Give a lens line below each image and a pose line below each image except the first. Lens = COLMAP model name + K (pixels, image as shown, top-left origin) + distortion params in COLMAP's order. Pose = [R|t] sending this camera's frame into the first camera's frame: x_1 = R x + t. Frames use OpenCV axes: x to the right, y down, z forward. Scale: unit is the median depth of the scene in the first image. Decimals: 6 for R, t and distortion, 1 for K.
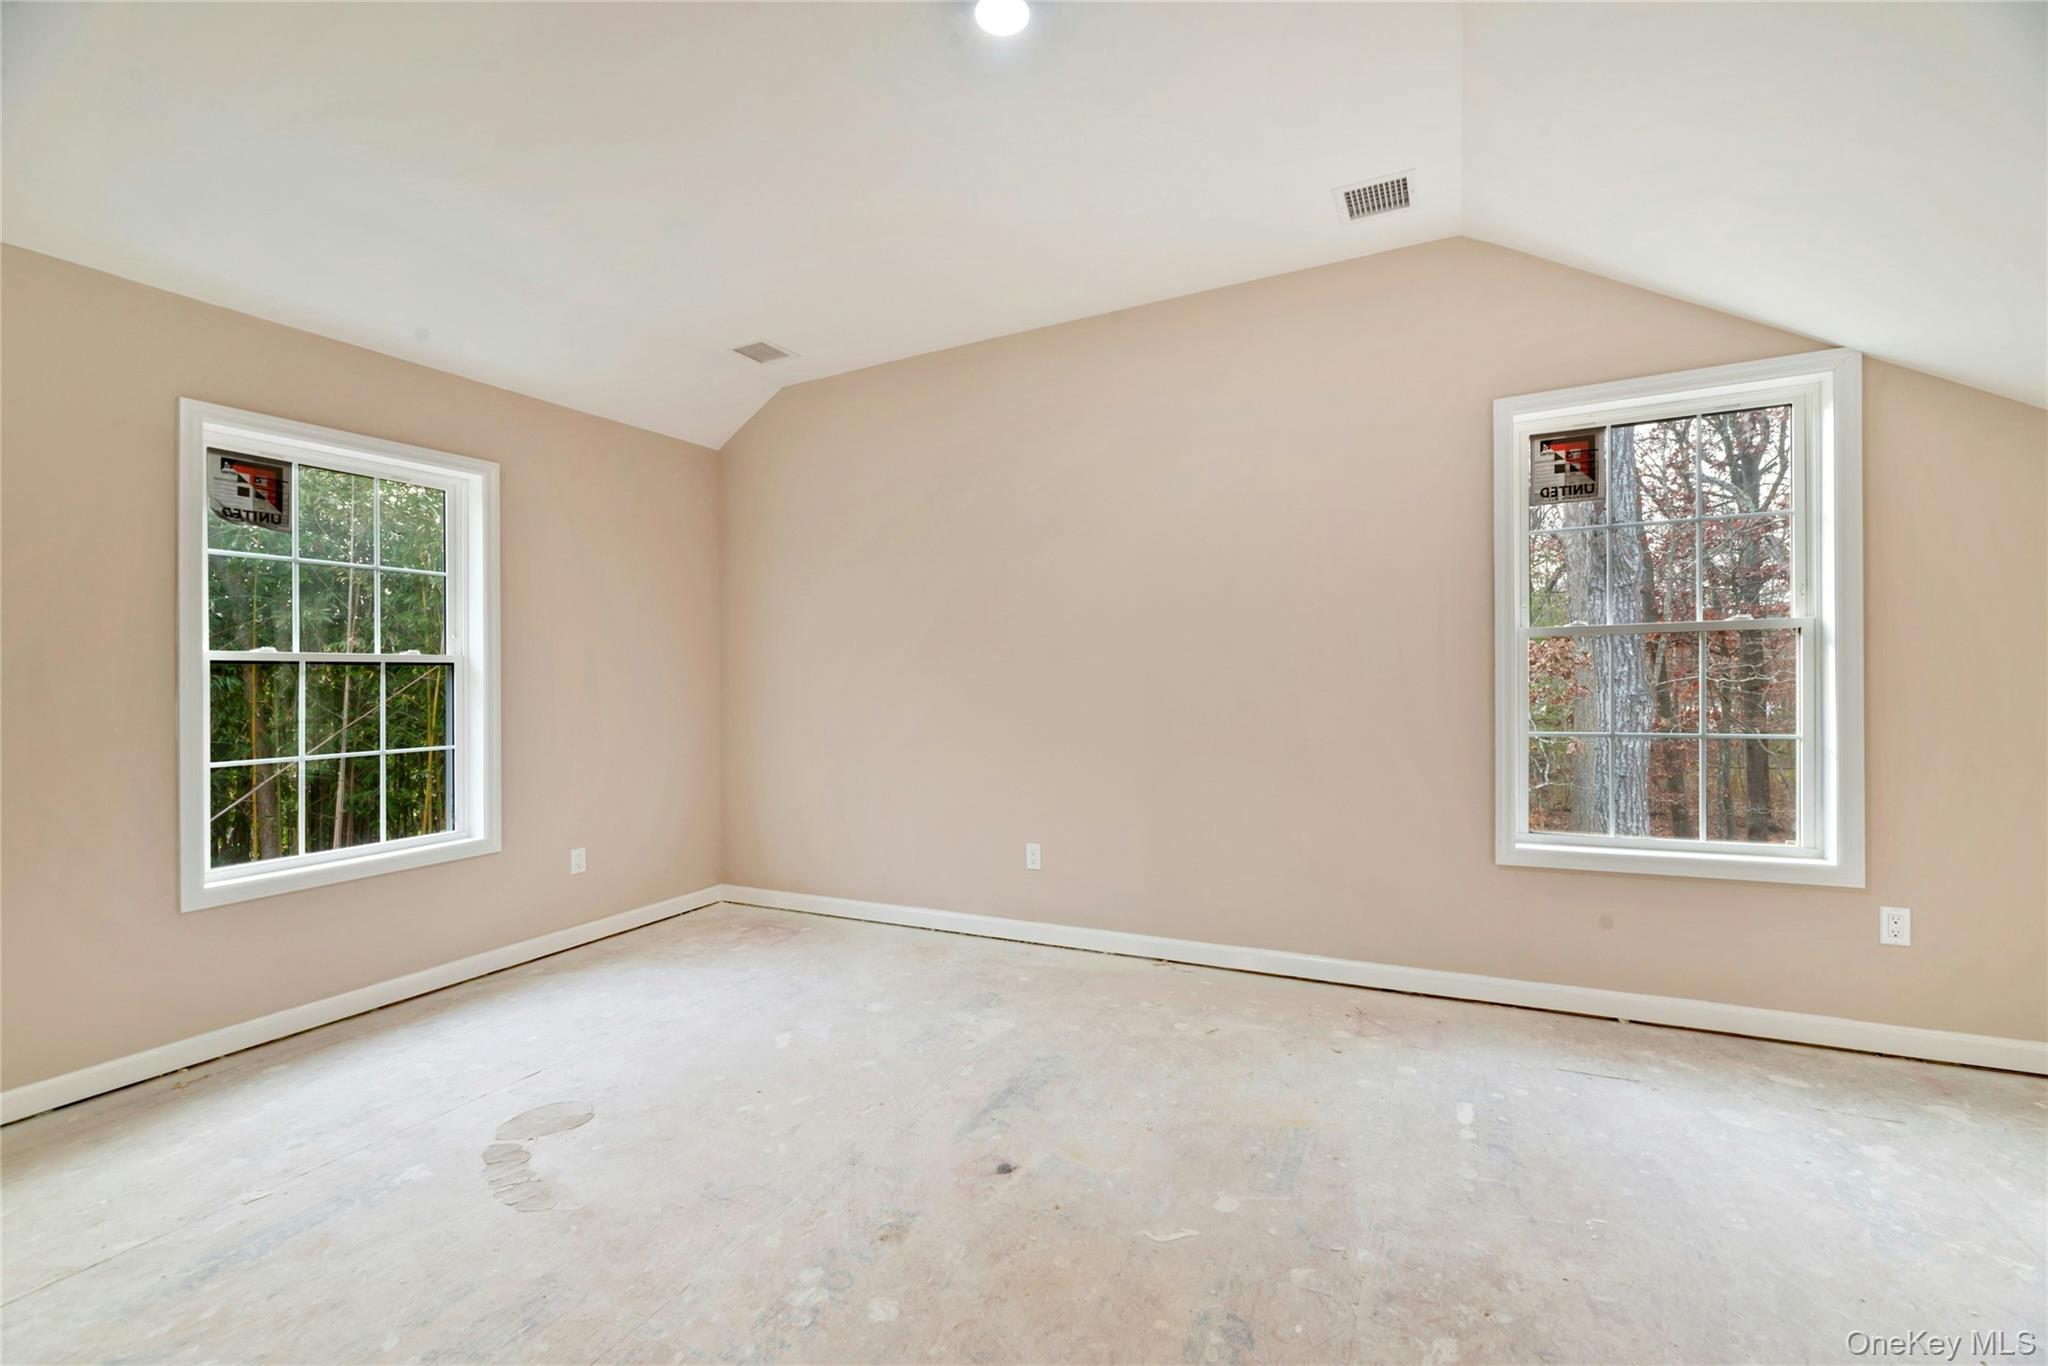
lens RADIAL K [[858.3, 0, 1024.0], [0, 858.3, 683.0], [0, 0, 1]] dist [-0.004502, -0.000355]
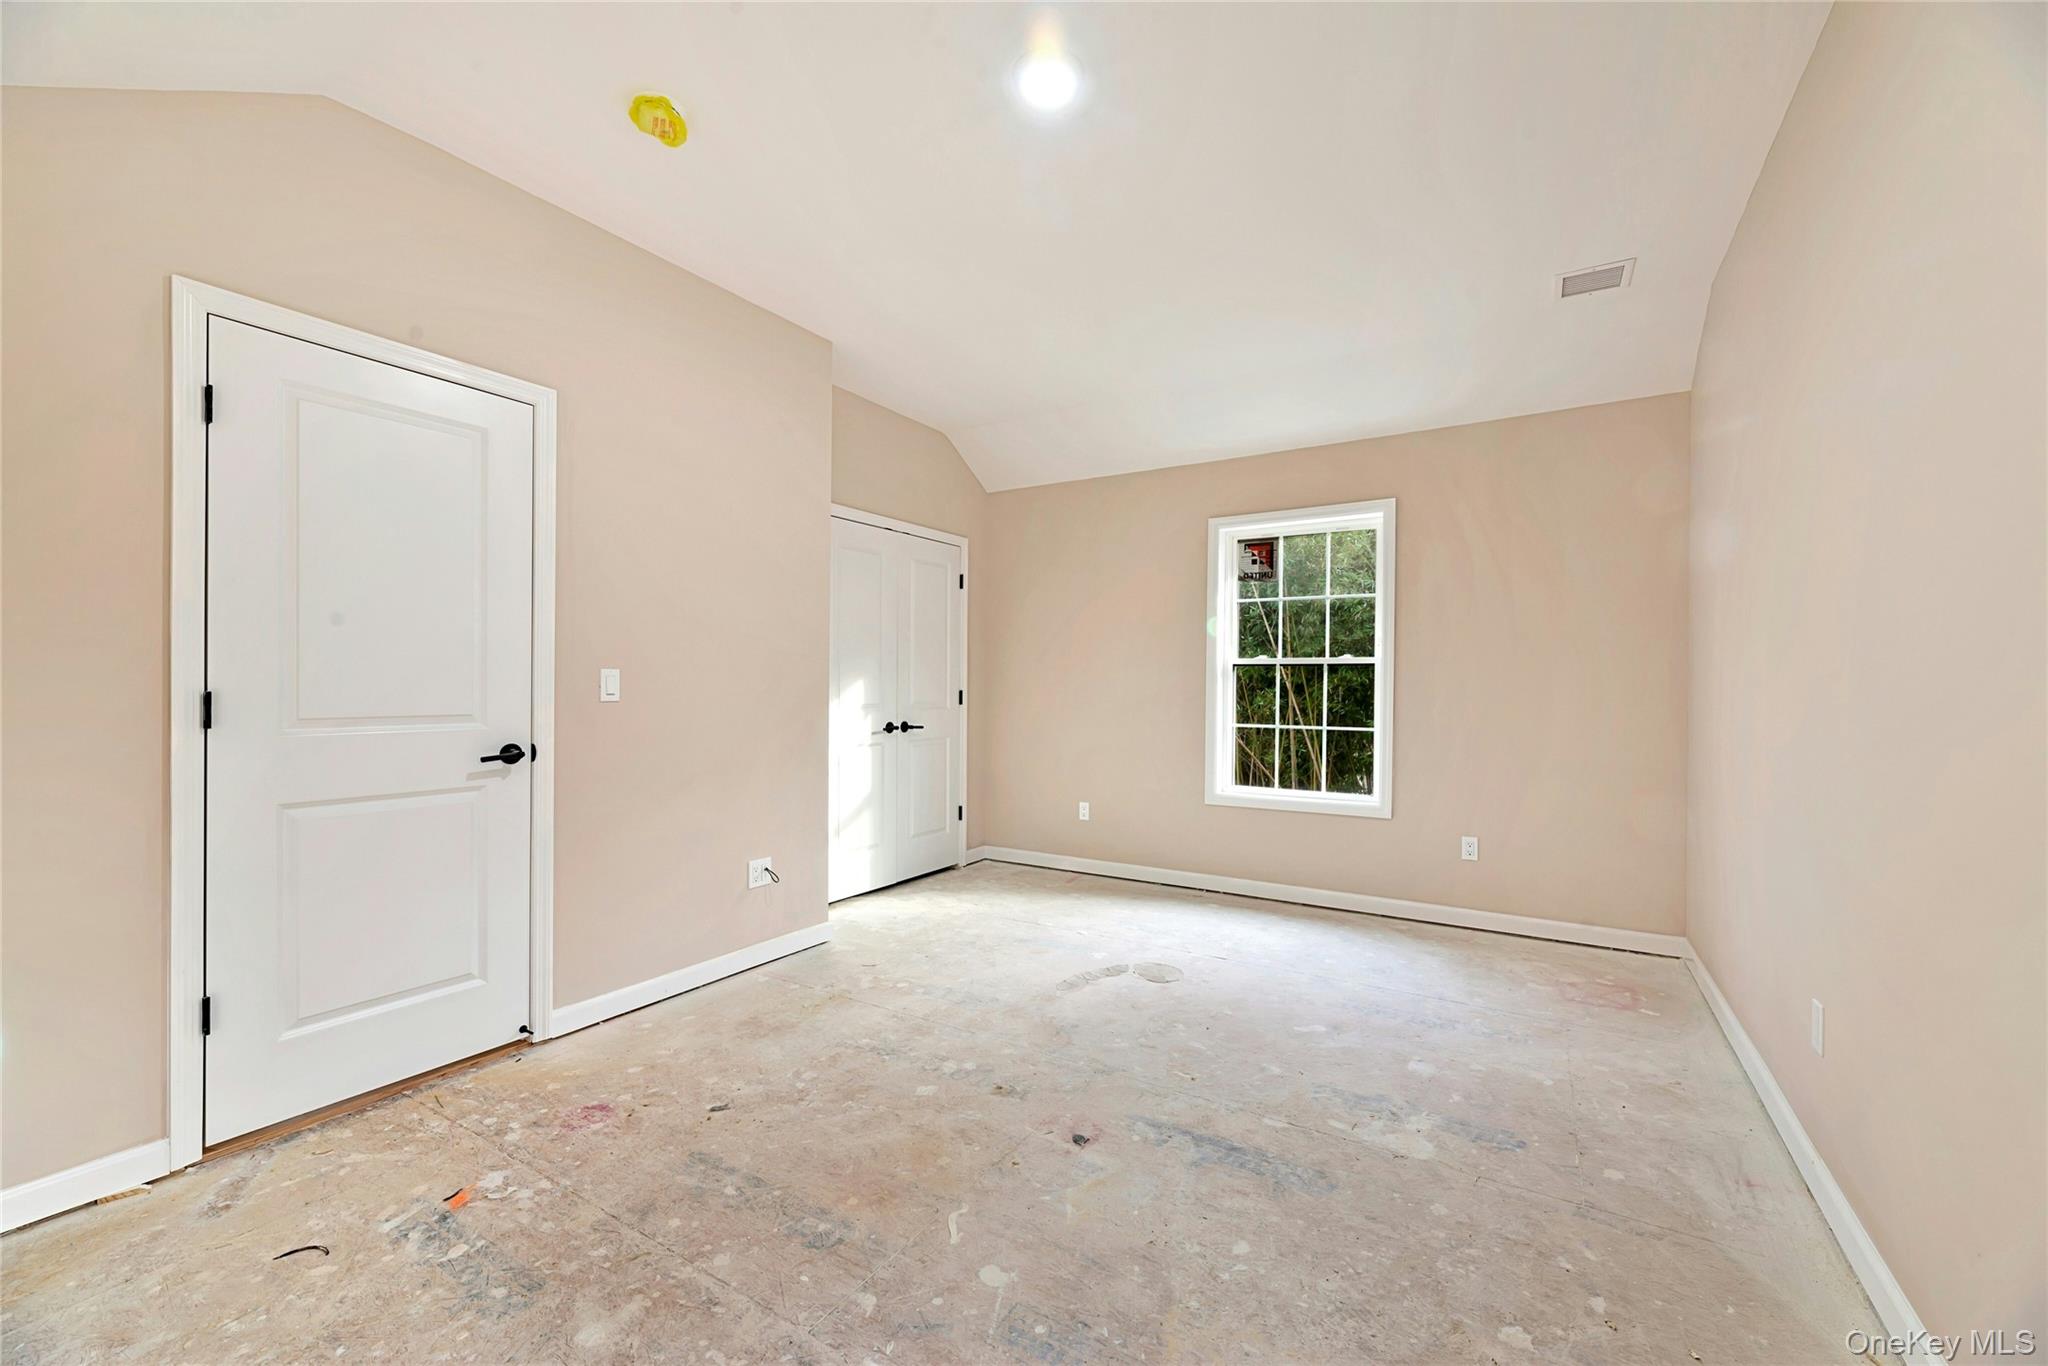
lens RADIAL K [[806.4, 0, 1031.5], [0, 806.4, 679.8], [0, 0, 1]] dist [-0.000912, -0.000068]
pose [[-0.087102, 0.013486, -0.996108, 0.683096], [-0.009399, 0.999853, 0.014359, -0.014316], [0.996155, 0.010613, -0.086963, 0.713948]]
